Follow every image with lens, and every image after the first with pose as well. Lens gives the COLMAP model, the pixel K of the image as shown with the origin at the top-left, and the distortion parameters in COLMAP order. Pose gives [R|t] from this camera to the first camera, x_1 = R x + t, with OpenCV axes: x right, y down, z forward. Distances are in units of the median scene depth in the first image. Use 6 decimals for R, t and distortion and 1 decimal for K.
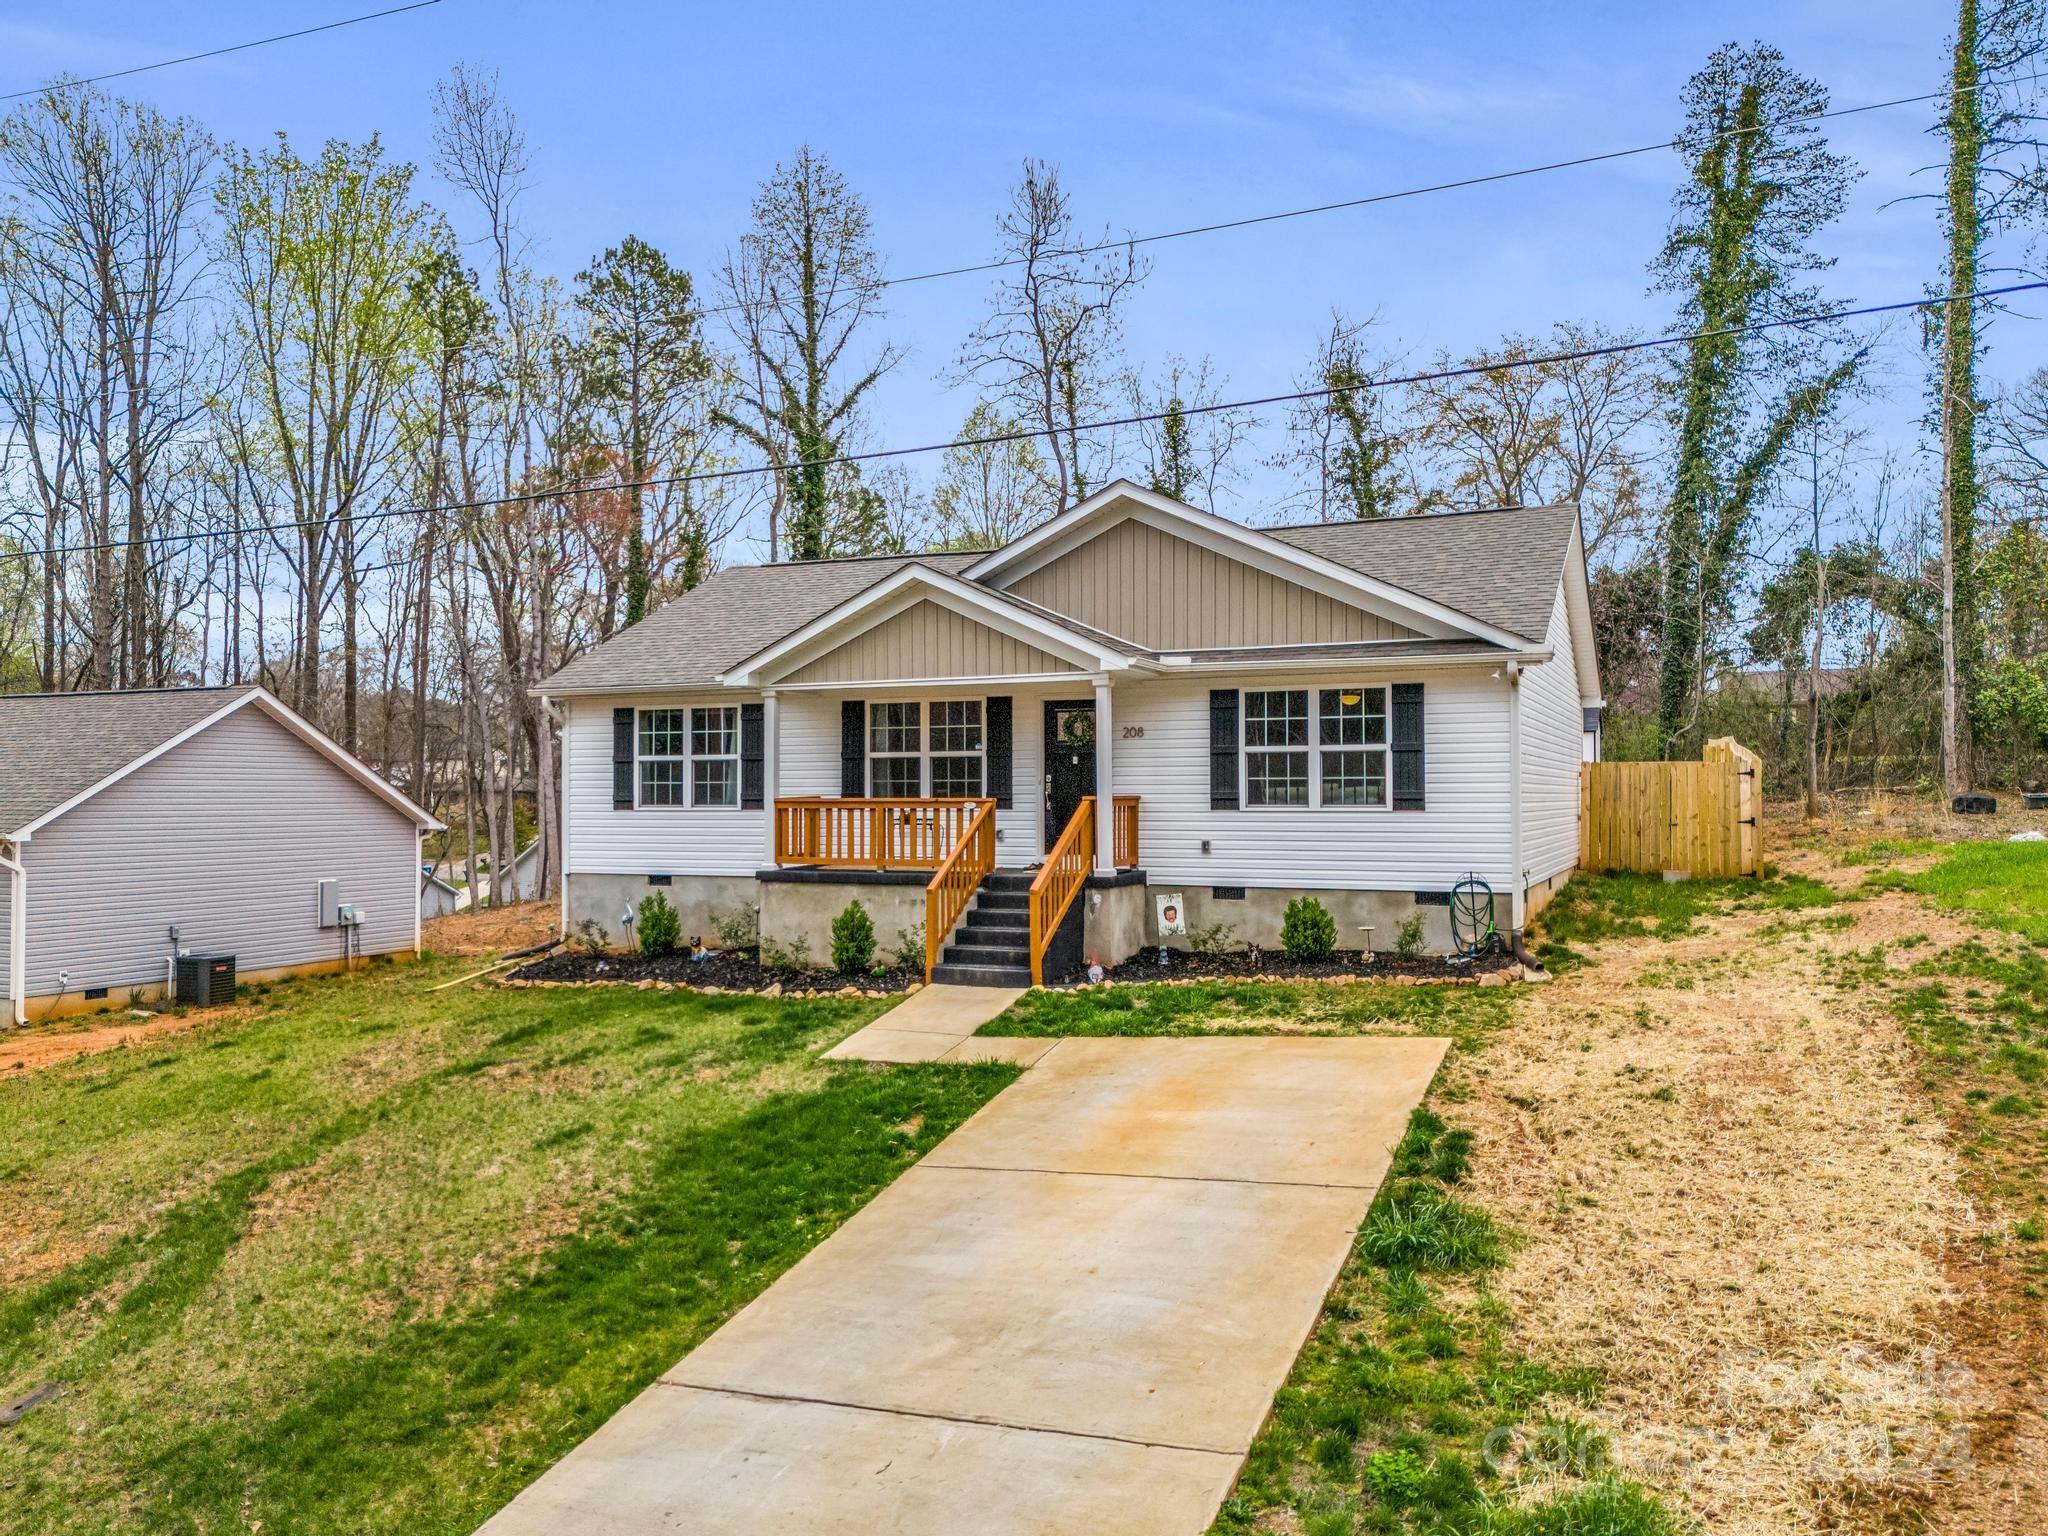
lens RADIAL K [[1543.4, 0, 1033.2], [0, 1543.4, 778.8], [0, 0, 1]] dist [0.084931, -0.088360]
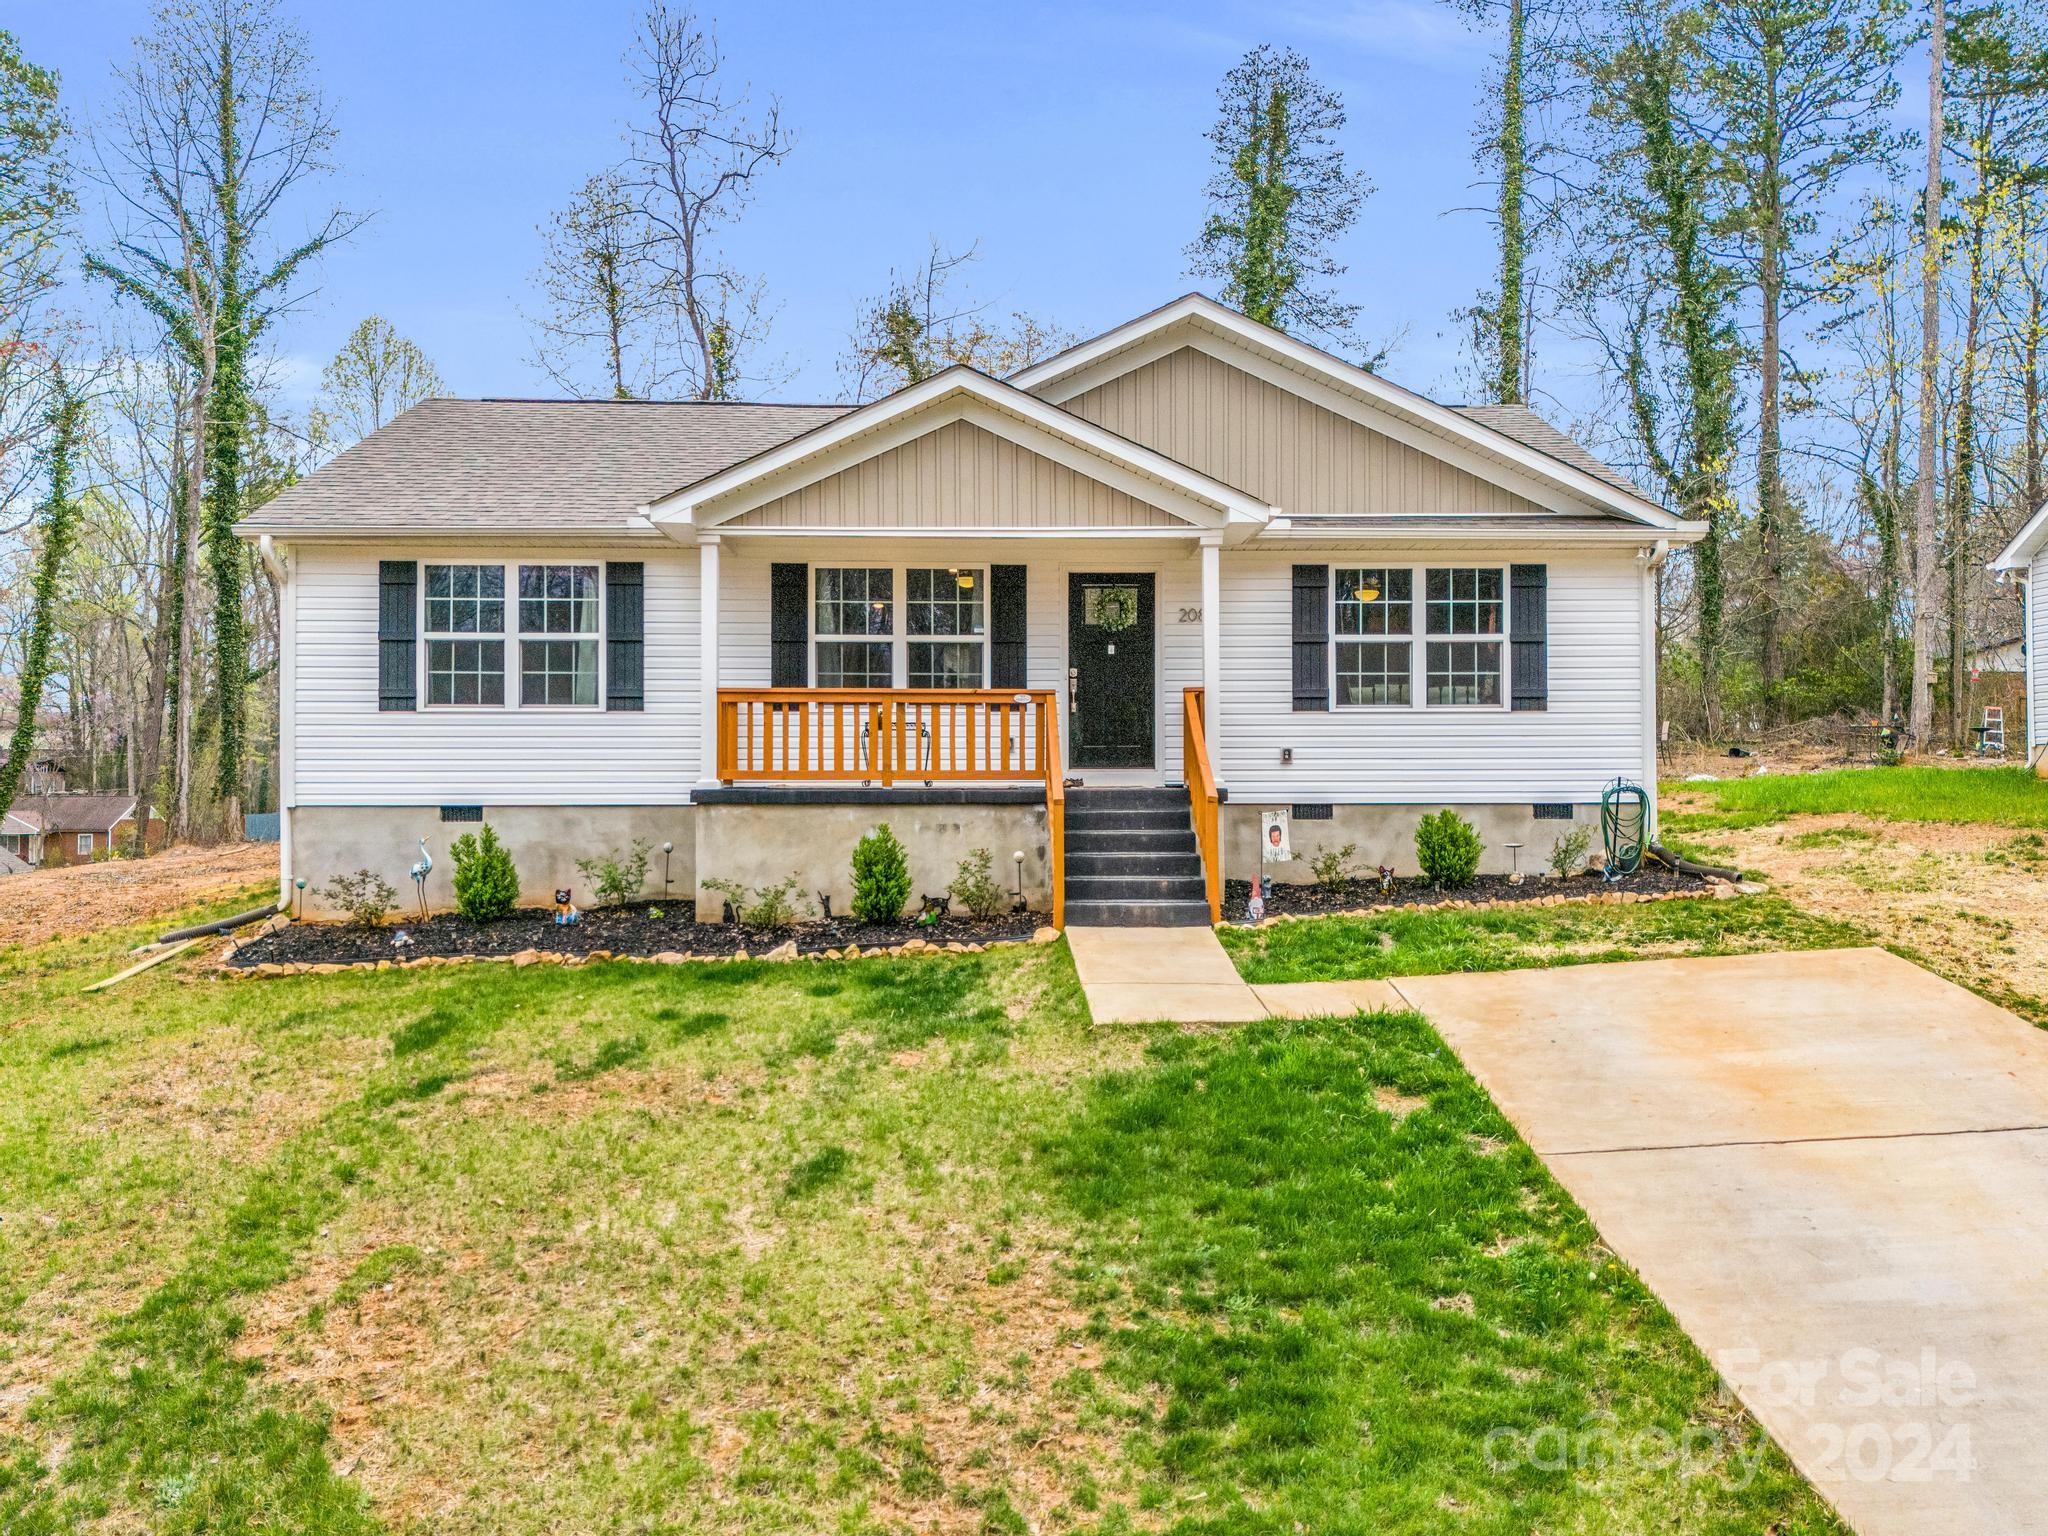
lens RADIAL K [[1543.4, 0, 1033.2], [0, 1543.4, 778.8], [0, 0, 1]] dist [0.084931, -0.088360]
pose [[0.903819, 0.005425, 0.427882, -0.345015], [-0.005615, 0.999984, -0.000818, 0.054921], [-0.427879, -0.001663, 0.903834, 0.299408]]
